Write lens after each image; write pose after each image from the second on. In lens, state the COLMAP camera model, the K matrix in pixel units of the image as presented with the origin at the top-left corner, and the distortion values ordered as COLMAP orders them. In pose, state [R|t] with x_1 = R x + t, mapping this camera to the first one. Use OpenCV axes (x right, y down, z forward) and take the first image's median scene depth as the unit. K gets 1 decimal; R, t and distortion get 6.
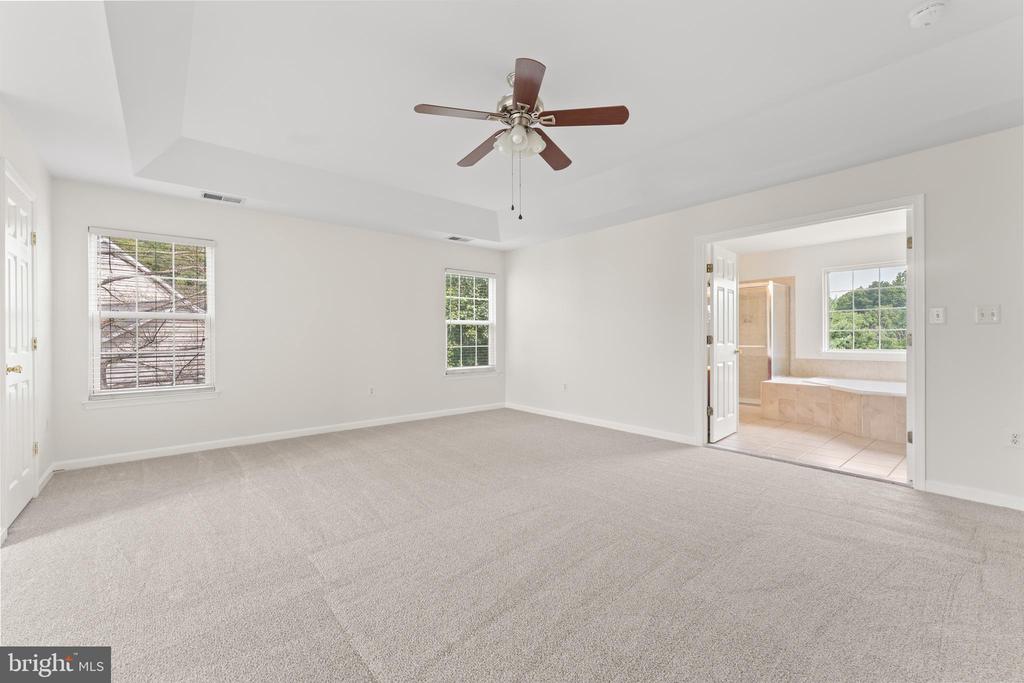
lens RADIAL K [[416.7, 0, 518.4], [0, 416.7, 337.1], [0, 0, 1]] dist [-0.002965, -0.000546]
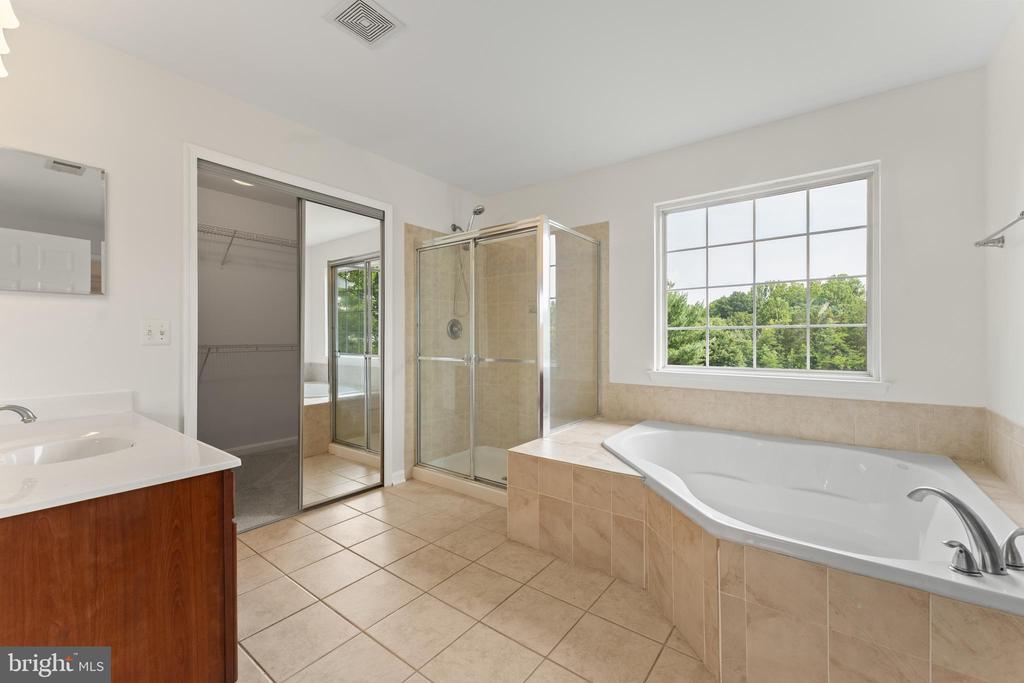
lens RADIAL K [[416.7, 0, 505.0], [0, 416.7, 338.8], [0, 0, 1]] dist [-0.002965, -0.000546]
pose [[0.979053, 0.004276, 0.203563, 0.461521], [-0.004634, 0.999988, 0.001284, -0.002706], [-0.203555, -0.002200, 0.979061, 0.555689]]
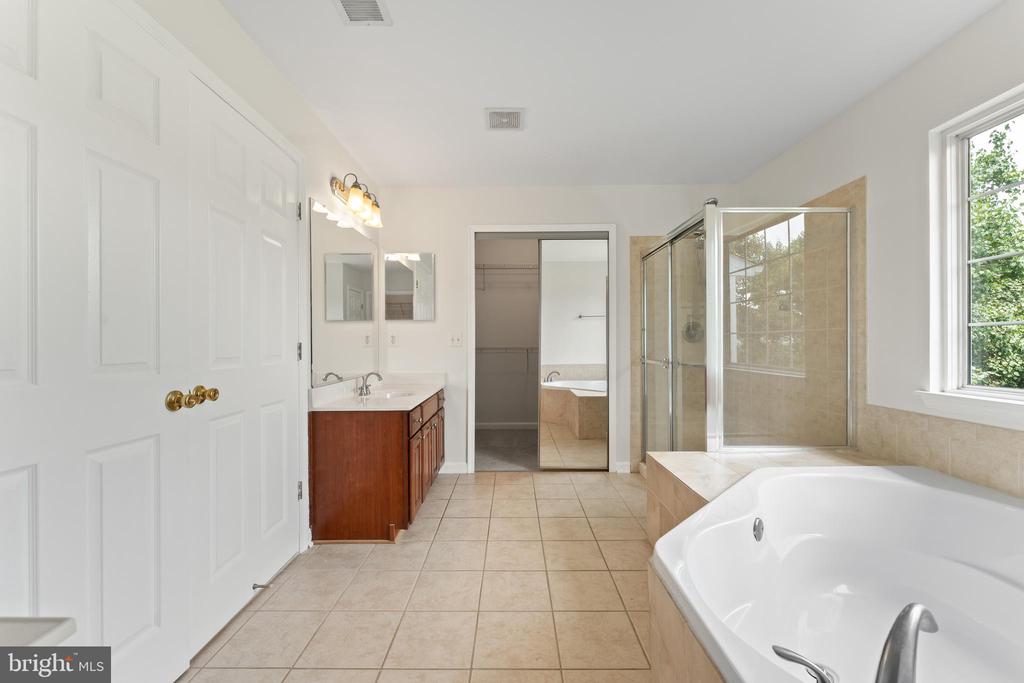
lens RADIAL K [[416.7, 0, 501.8], [0, 416.7, 342.7], [0, 0, 1]] dist [-0.002965, -0.000546]
pose [[0.743140, 0.001374, -0.669135, 0.708058], [0.002058, 0.999988, 0.004339, -0.004217], [0.669133, -0.004602, 0.743128, 0.550555]]
